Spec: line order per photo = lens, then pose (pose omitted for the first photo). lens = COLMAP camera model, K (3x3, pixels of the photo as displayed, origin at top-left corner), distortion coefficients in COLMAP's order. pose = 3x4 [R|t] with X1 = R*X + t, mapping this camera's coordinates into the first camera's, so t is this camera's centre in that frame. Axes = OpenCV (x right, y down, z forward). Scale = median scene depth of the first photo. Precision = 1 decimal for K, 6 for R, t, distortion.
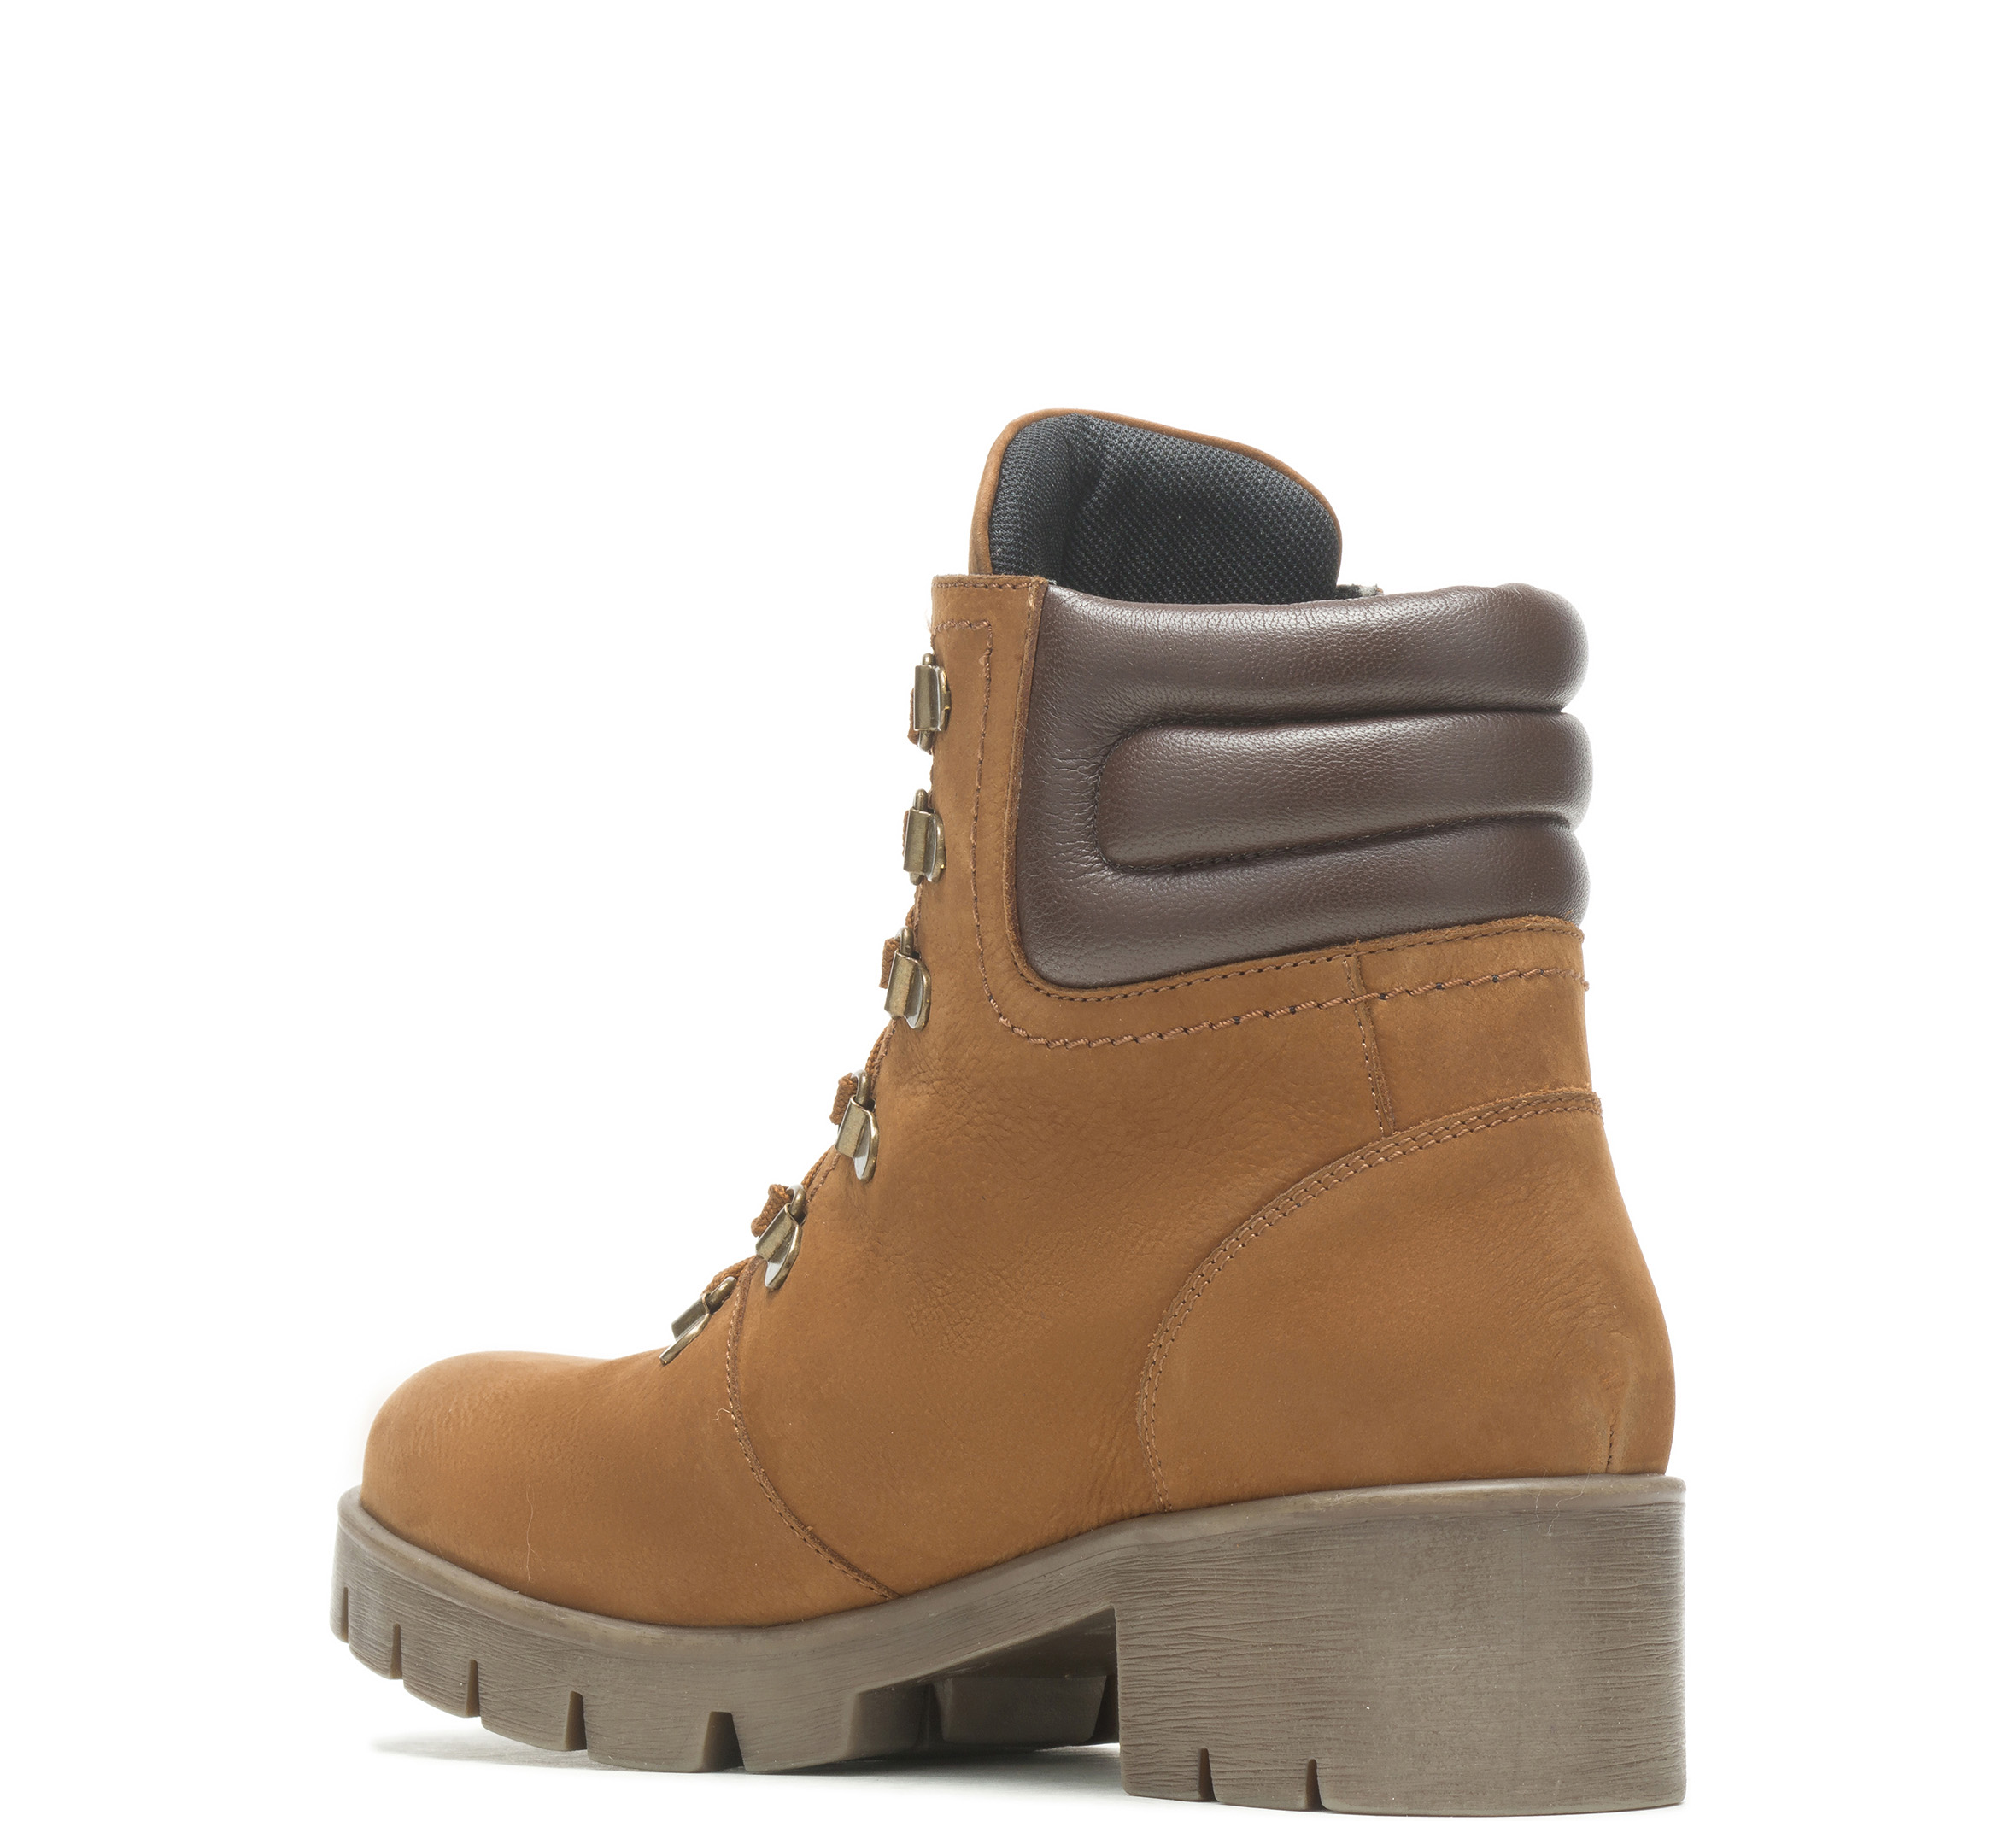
lens RADIAL K [[10138.7, 0, 1008.0], [0, 10138.7, 906.5], [0, 0, 1]] dist [-0.549028, 0.000000]
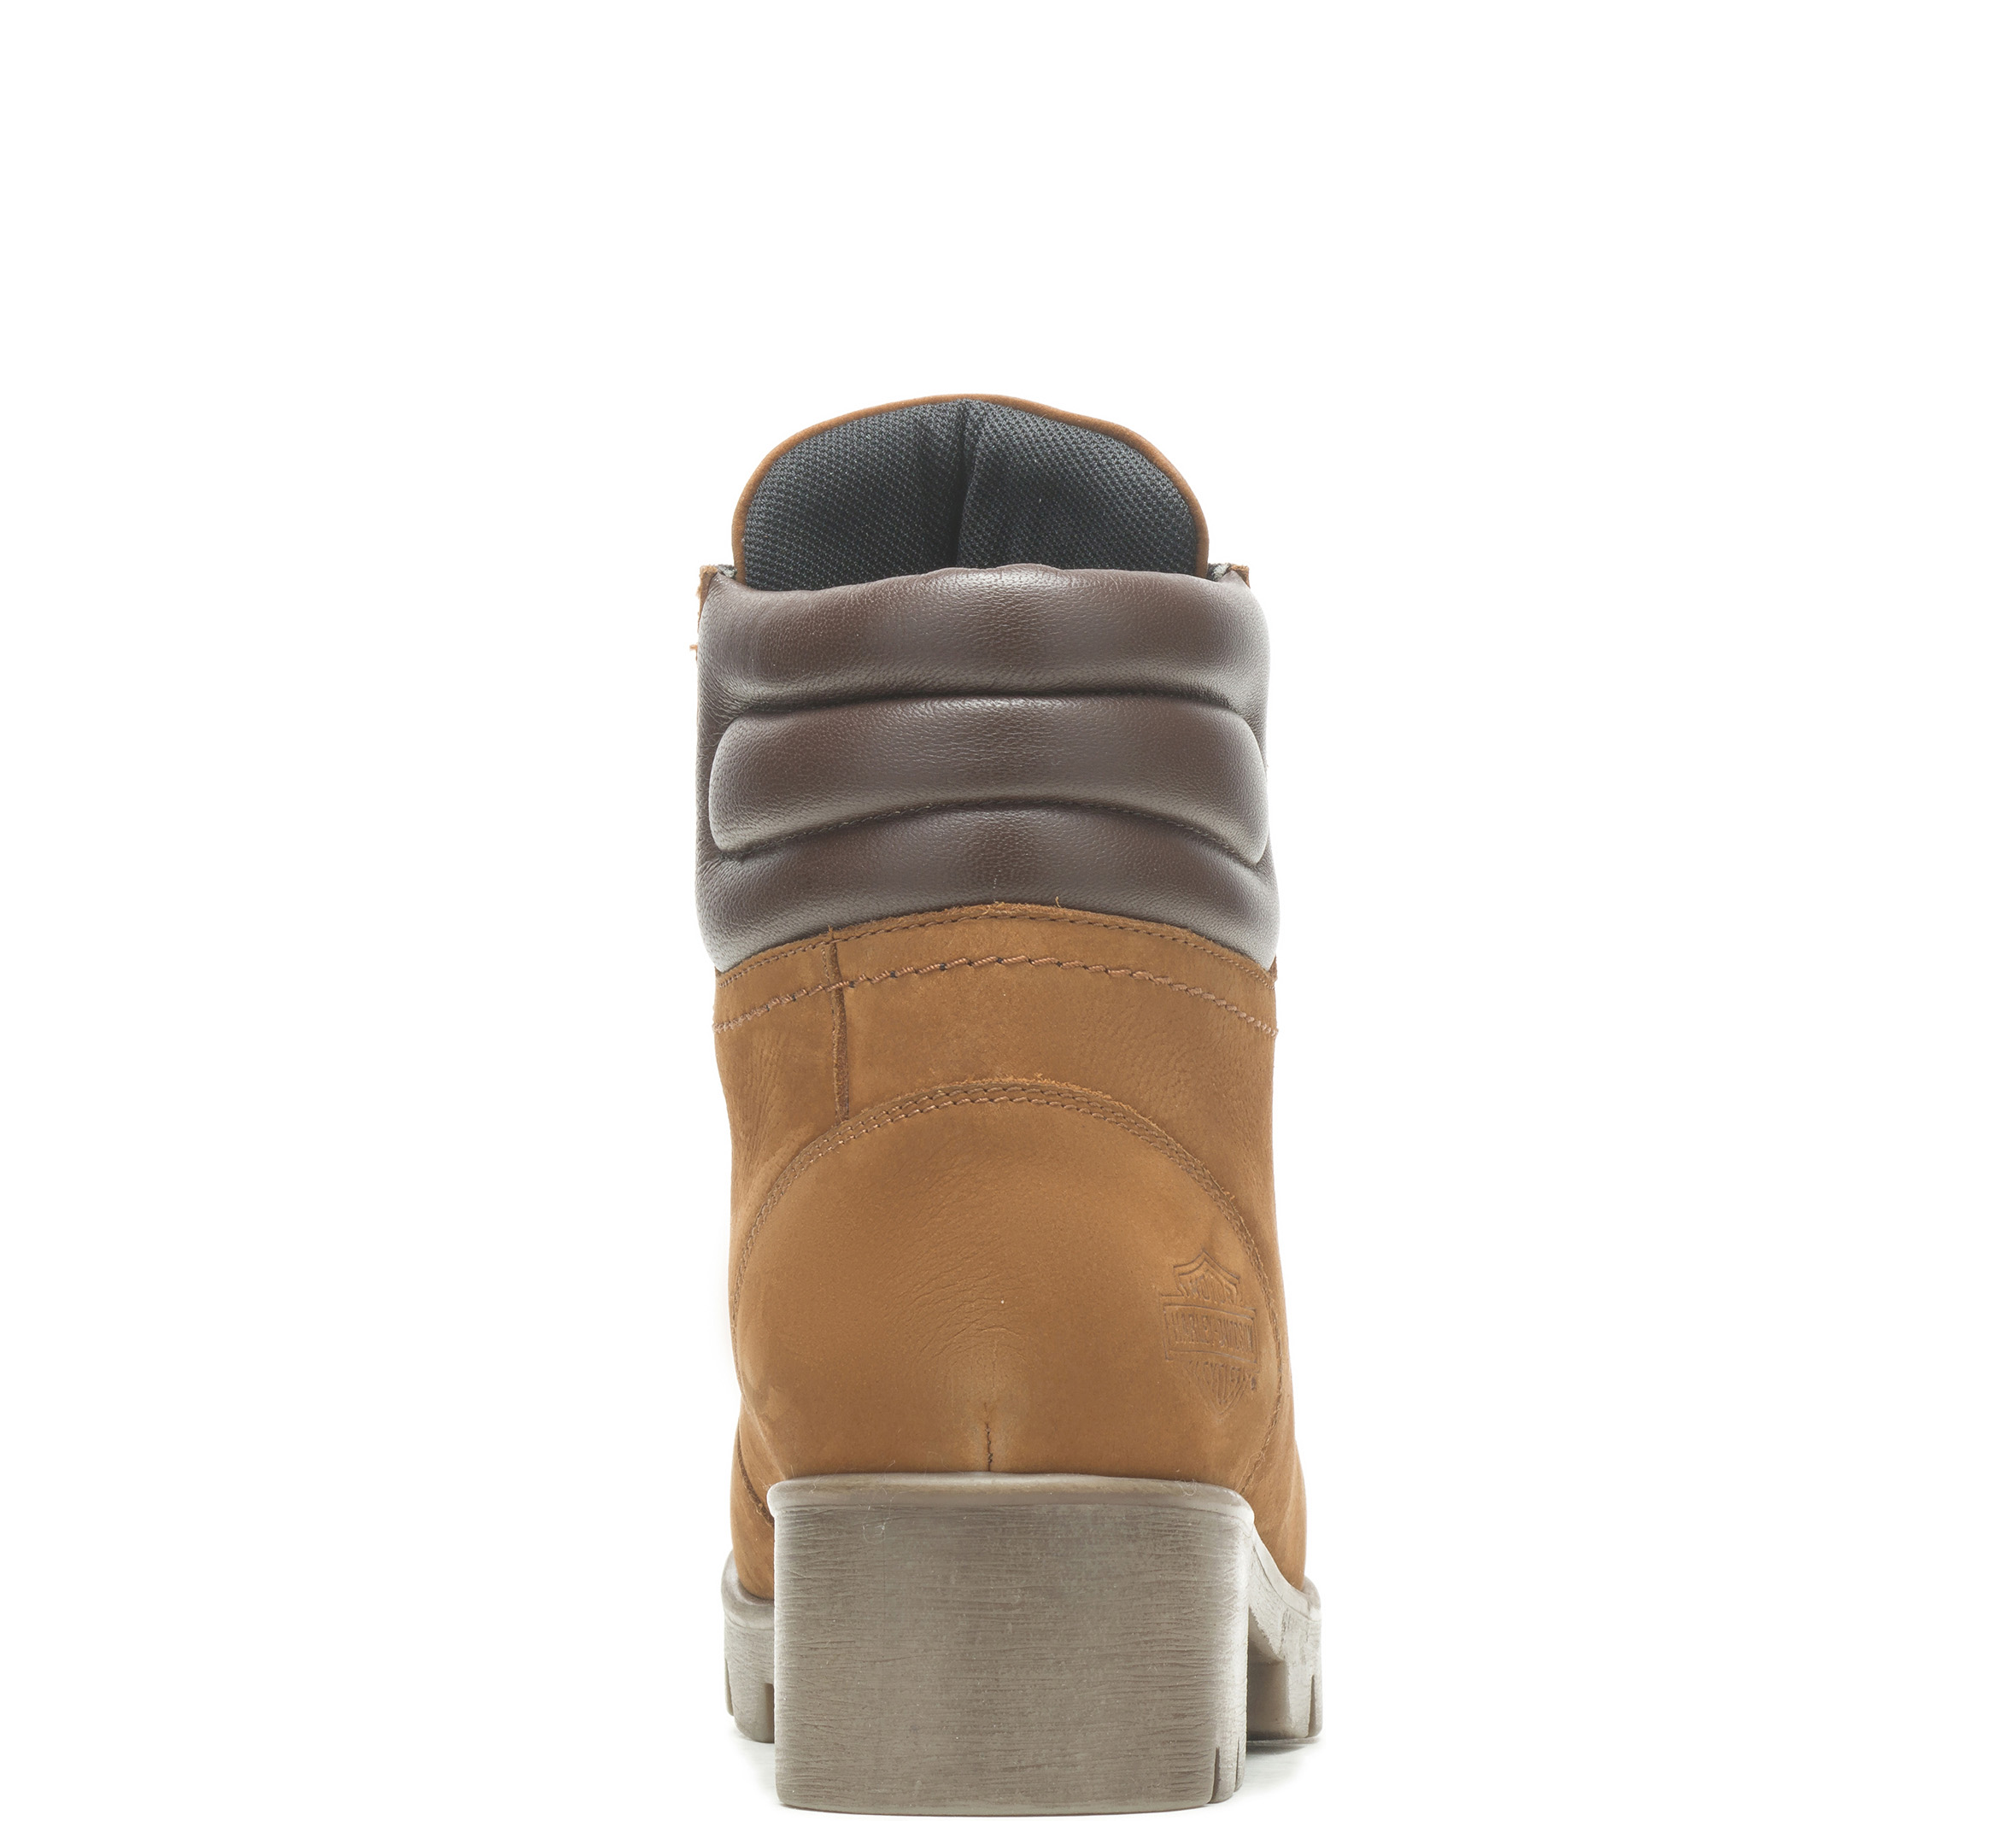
lens RADIAL K [[10138.7, 0, 1008.0], [0, 10138.7, 910.7], [0, 0, 1]] dist [-0.549028, 0.000000]
pose [[0.849591, -0.003329, -0.527432, 0.573199], [0.006075, 0.999976, 0.003474, -0.001749], [0.527407, -0.006155, 0.849590, 0.163360]]
